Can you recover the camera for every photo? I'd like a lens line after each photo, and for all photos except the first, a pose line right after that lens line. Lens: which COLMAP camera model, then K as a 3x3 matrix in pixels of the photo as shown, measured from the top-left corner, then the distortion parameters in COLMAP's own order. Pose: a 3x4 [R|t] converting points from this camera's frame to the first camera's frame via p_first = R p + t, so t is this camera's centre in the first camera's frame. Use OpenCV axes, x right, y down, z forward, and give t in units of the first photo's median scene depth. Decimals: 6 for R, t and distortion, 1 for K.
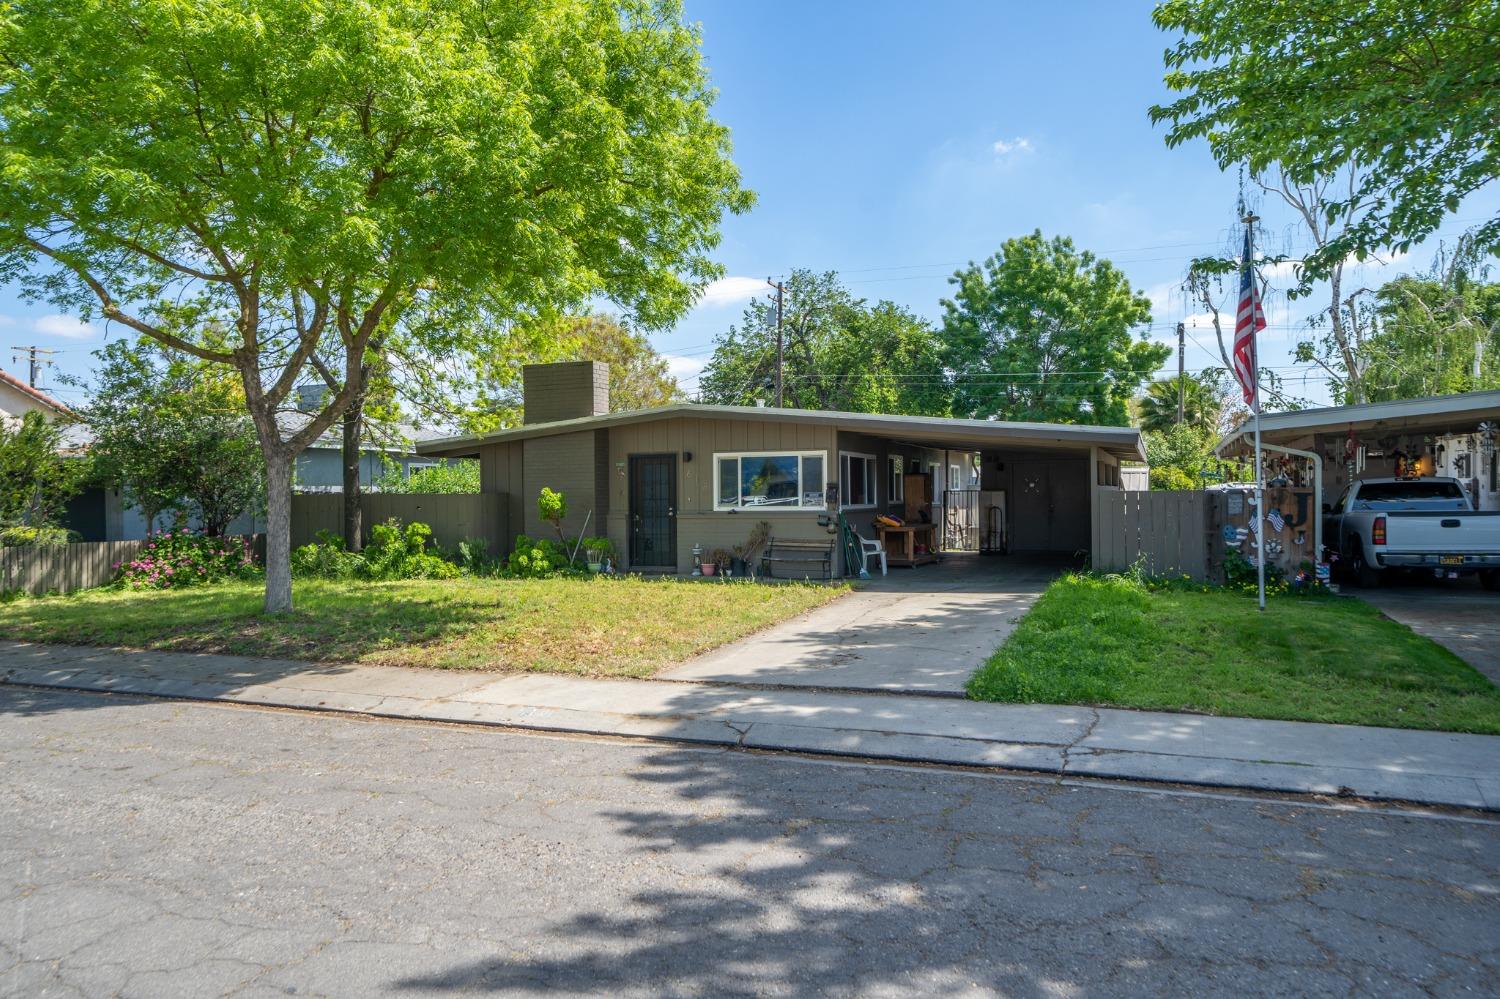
lens RADIAL K [[1014.6, 0, 750.6], [0, 1014.6, 498.4], [0, 0, 1]] dist [-0.009120, -0.000778]
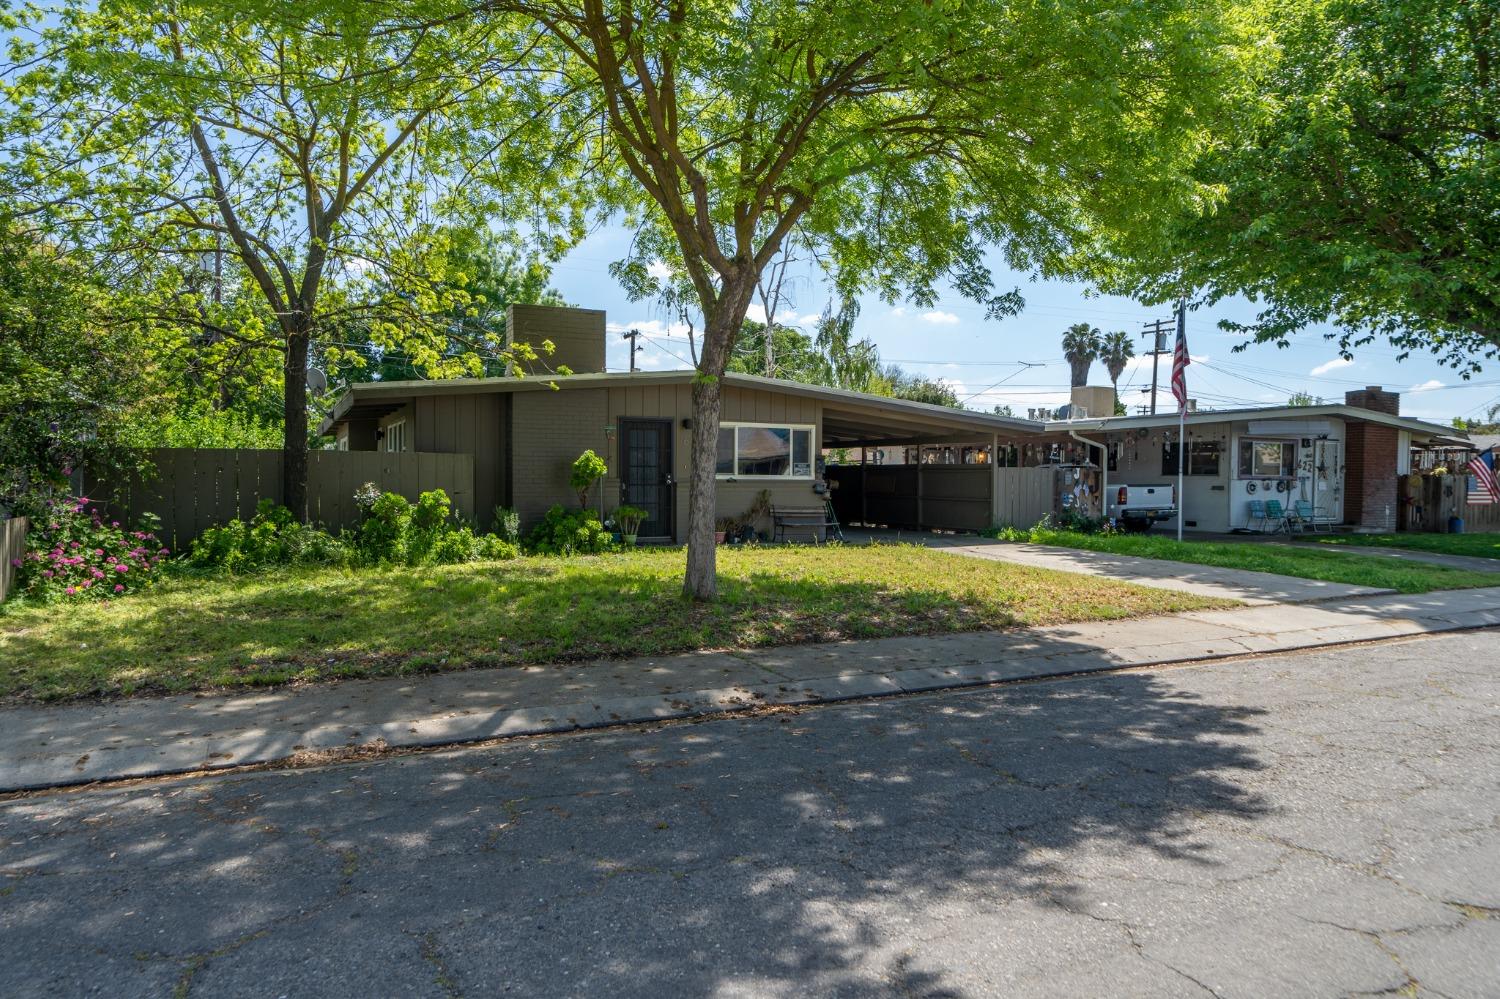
lens RADIAL K [[933.8, 0, 750.3], [0, 933.8, 501.0], [0, 0, 1]] dist [0.007635, 0.000498]
pose [[0.684464, -0.004720, 0.729032, -0.710344], [-0.012671, 0.999751, 0.018369, 0.017219], [-0.728937, -0.021811, 0.684234, 0.350848]]
